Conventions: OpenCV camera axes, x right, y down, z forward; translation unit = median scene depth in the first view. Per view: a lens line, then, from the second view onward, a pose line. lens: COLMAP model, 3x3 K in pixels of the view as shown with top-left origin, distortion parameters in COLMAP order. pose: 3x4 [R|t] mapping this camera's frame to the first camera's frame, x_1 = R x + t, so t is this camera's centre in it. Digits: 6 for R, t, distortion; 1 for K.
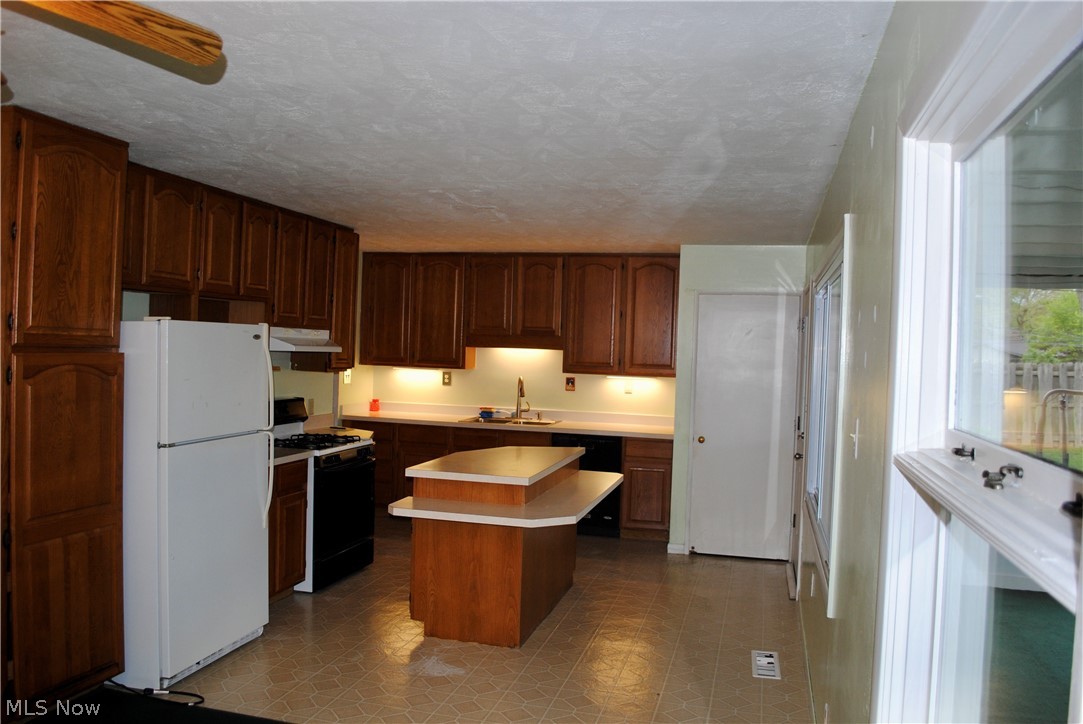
lens RADIAL K [[862.7, 0, 536.3], [0, 862.7, 366.1], [0, 0, 1]] dist [-0.084779, 0.026103]
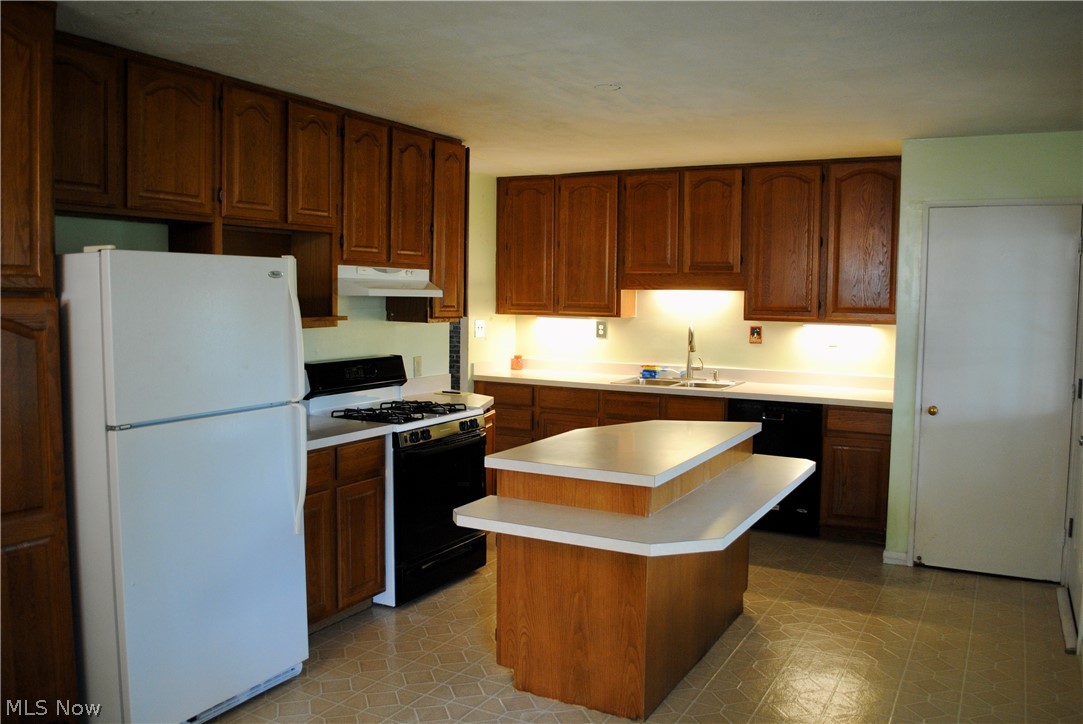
lens RADIAL K [[862.7, 0, 550.2], [0, 862.7, 354.9], [0, 0, 1]] dist [-0.084779, 0.026103]
pose [[0.971623, -0.003913, -0.236502, 0.053826], [0.013980, 0.999065, 0.040904, 0.005736], [0.236120, -0.043049, 0.970770, 0.259356]]
